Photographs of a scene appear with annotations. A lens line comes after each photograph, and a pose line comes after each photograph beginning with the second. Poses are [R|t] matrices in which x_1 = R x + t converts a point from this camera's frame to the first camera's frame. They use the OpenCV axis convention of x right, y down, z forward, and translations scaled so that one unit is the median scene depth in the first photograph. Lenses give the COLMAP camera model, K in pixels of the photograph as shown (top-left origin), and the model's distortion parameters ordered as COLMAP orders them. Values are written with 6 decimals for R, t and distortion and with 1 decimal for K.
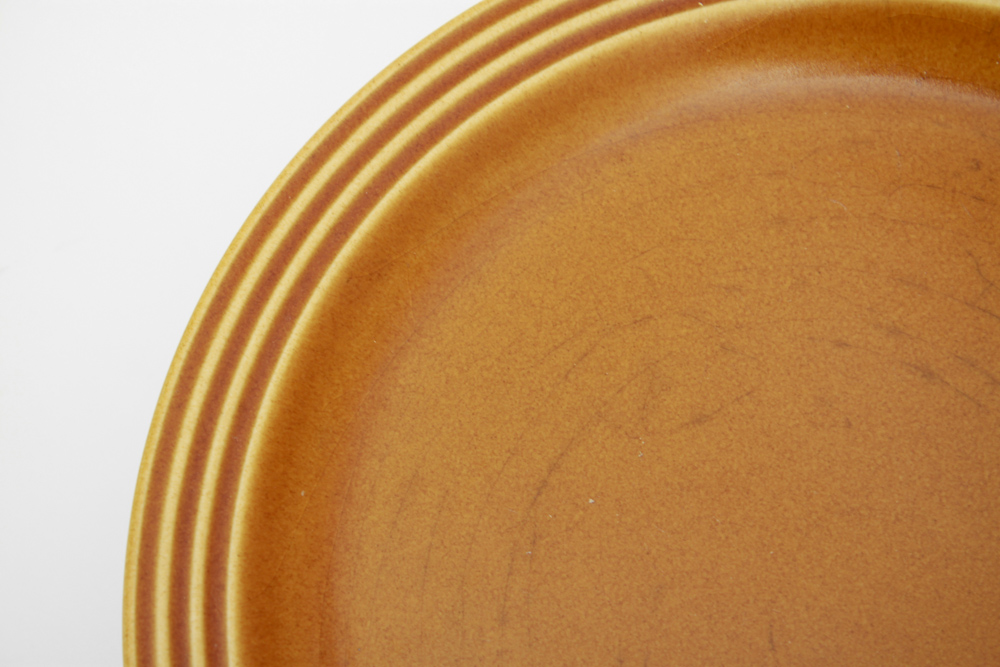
lens RADIAL K [[2457.2, 0, 499.1], [0, 2457.2, 332.7], [0, 0, 1]] dist [0.021702, 0.000000]
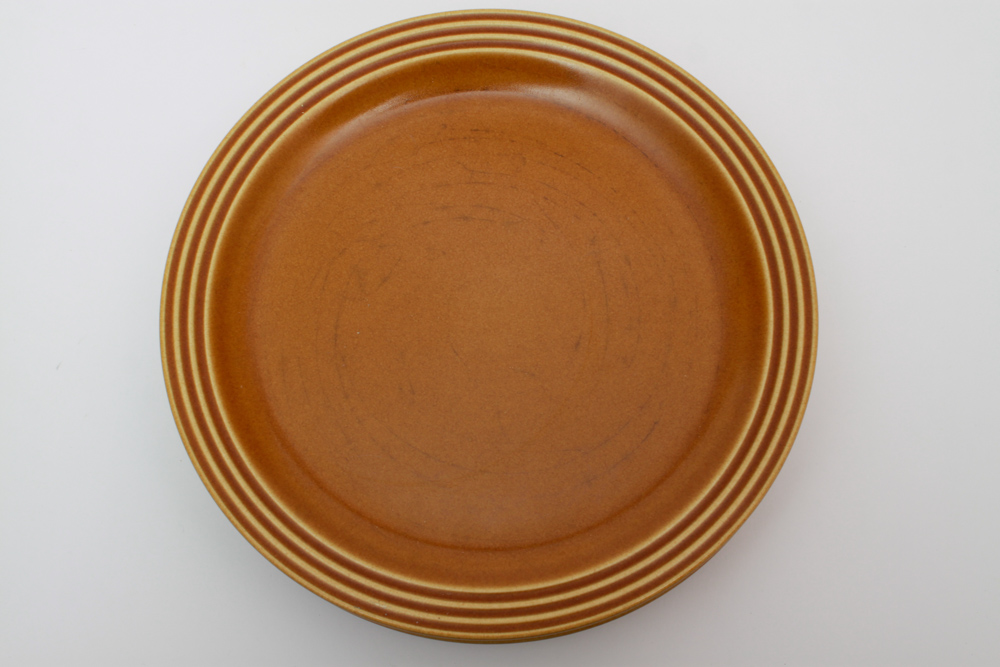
lens RADIAL K [[1502.6, 0, 501.0], [0, 1502.6, 333.5], [0, 0, 1]] dist [-0.011855, 0.000000]
pose [[0.885044, -0.443698, 0.140817, -0.040917], [0.435017, 0.896004, 0.089093, 0.002643], [-0.165703, -0.017594, 0.986019, -0.386993]]
